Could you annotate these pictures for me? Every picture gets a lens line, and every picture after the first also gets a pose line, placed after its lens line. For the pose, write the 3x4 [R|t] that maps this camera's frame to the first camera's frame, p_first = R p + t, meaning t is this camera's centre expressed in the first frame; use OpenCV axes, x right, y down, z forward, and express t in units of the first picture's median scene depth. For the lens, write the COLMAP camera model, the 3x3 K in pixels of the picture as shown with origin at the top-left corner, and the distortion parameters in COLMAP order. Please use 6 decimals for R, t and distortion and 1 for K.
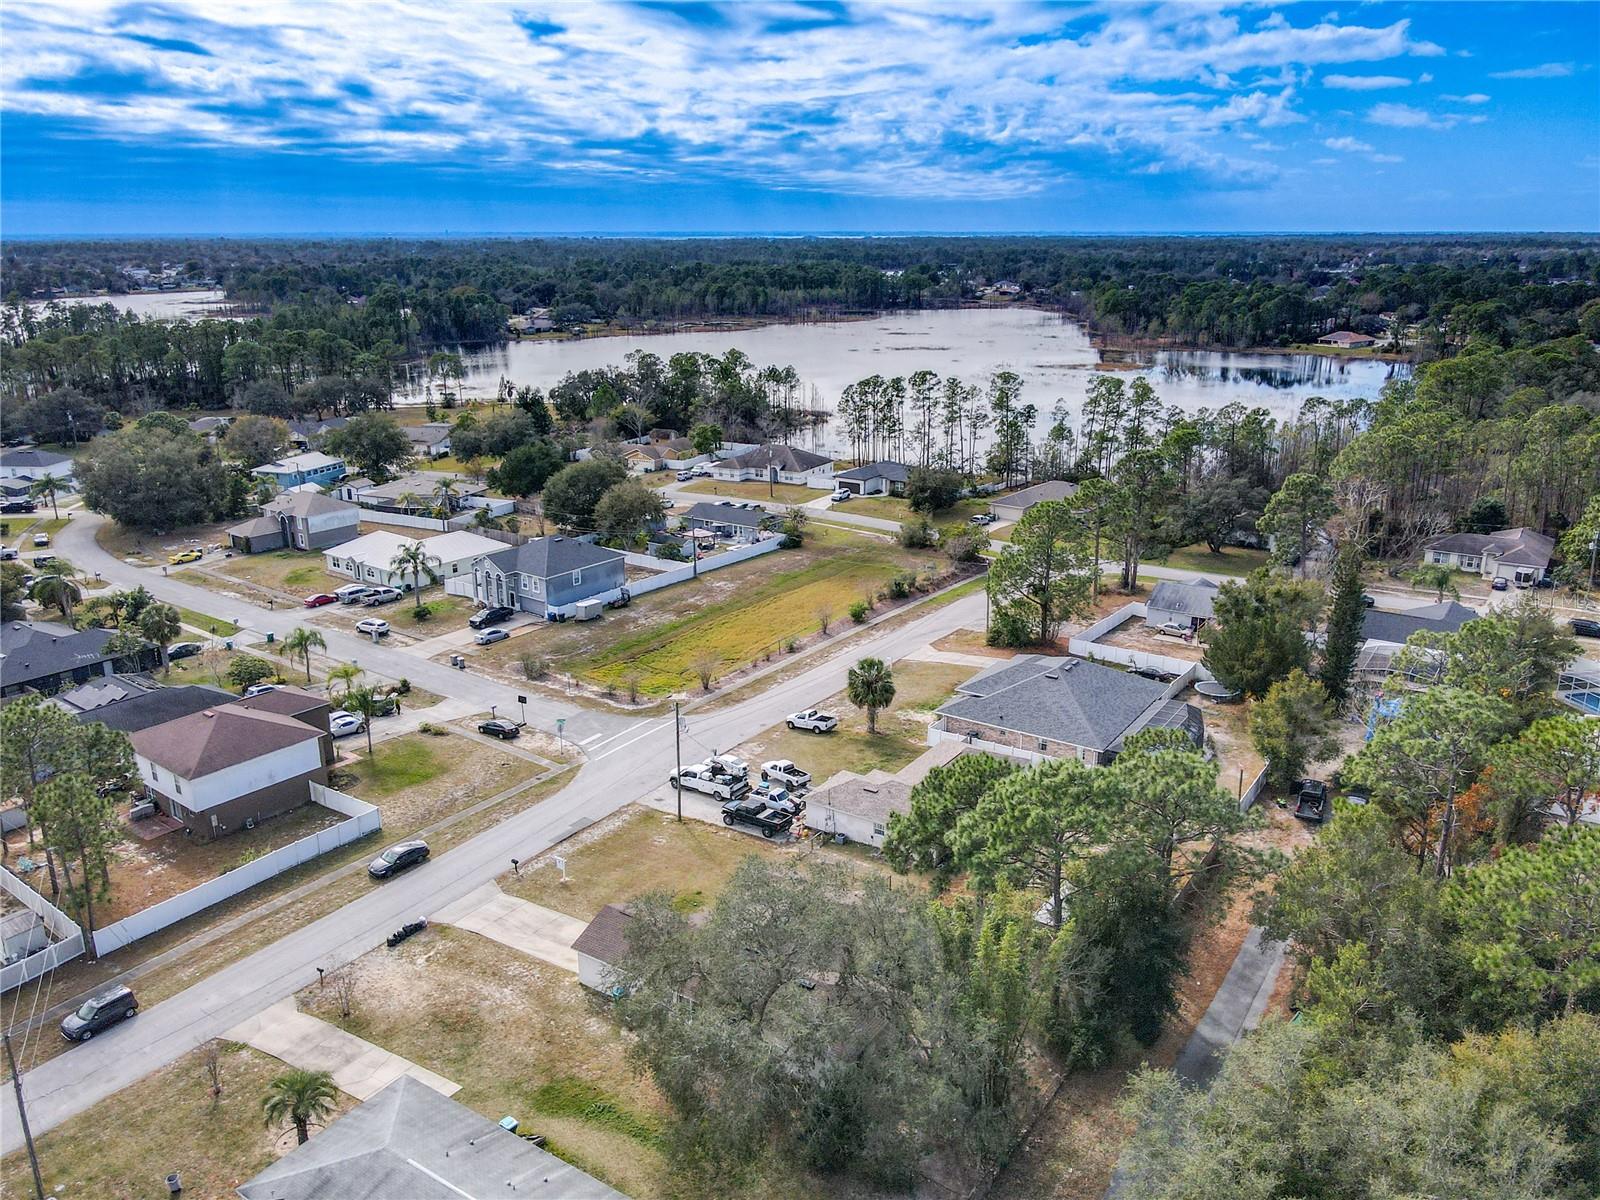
lens RADIAL K [[1250.0, 0, 800.0], [0, 1250.0, 600.0], [0, 0, 1]] dist [0.008971, 0.008683]
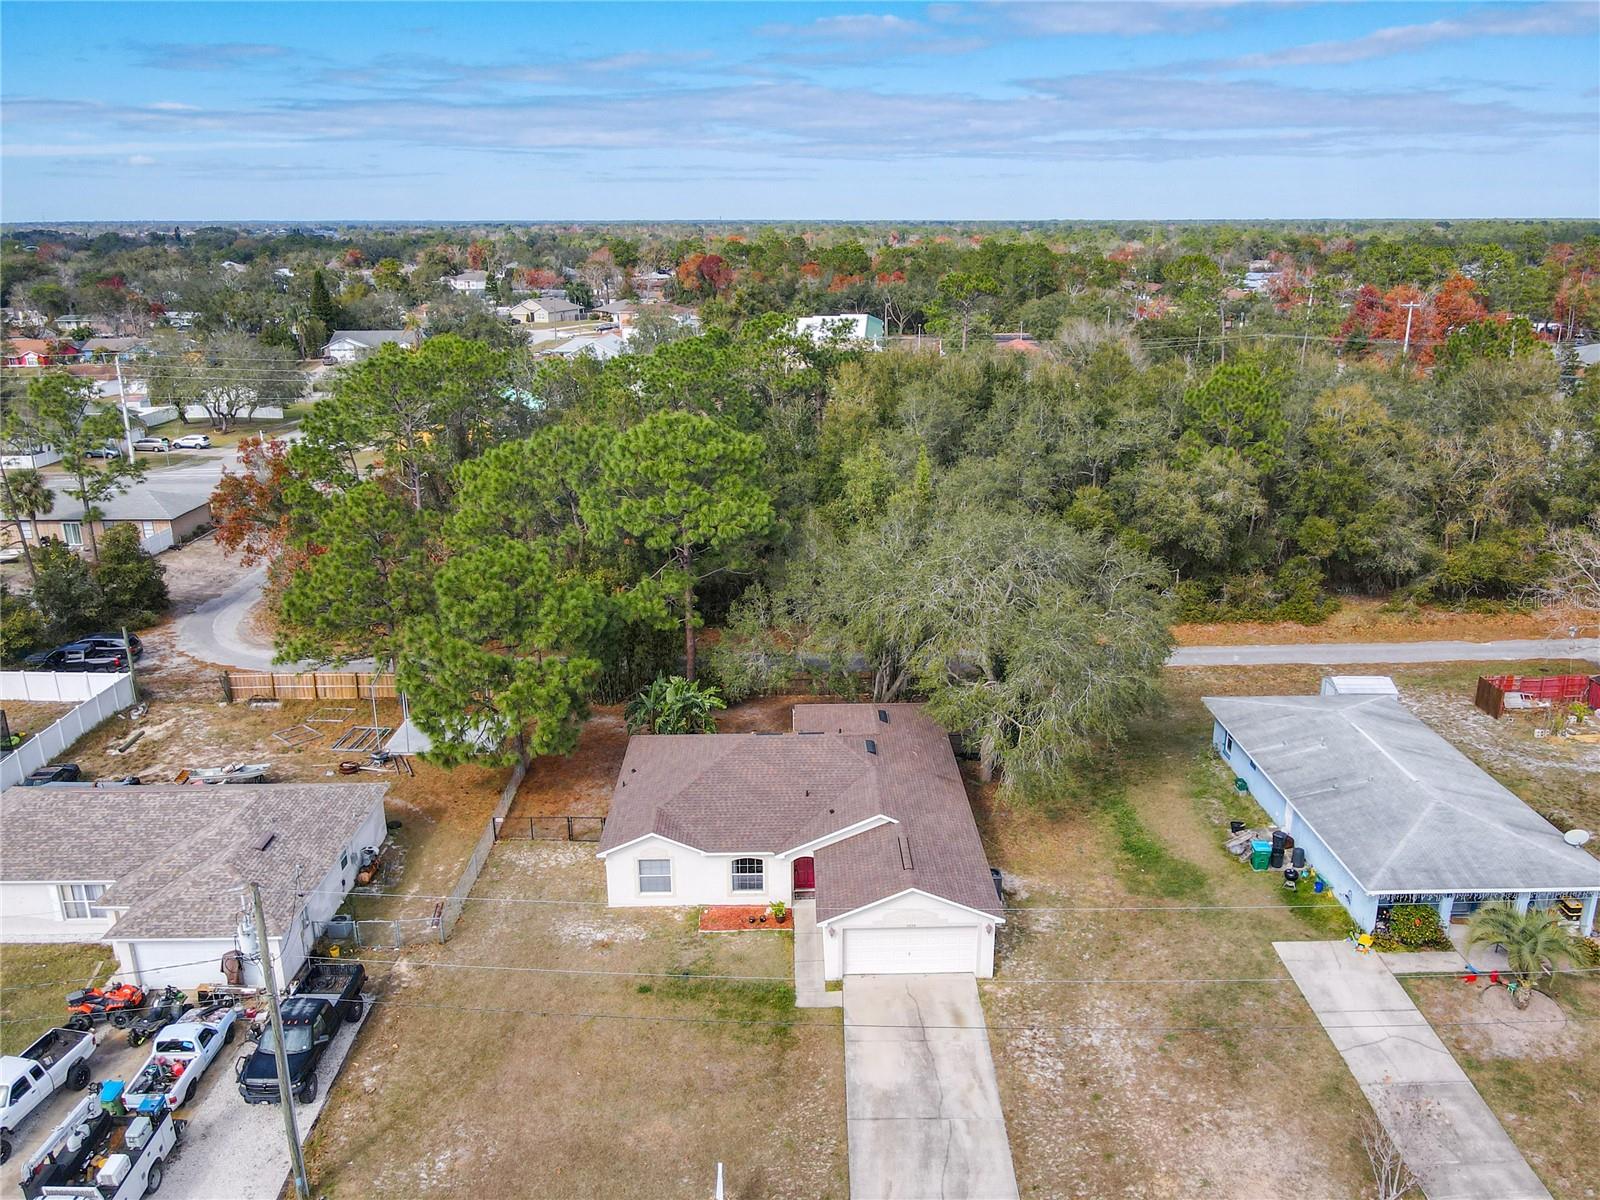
lens RADIAL K [[1207.7, 0, 811.9], [0, 1207.7, 602.7], [0, 0, 1]] dist [-0.010166, 0.005459]
pose [[-0.576890, -0.241418, 0.780330, -0.290101], [0.244380, 0.860554, 0.446906, -0.063318], [-0.779408, 0.448512, -0.437447, 0.685452]]
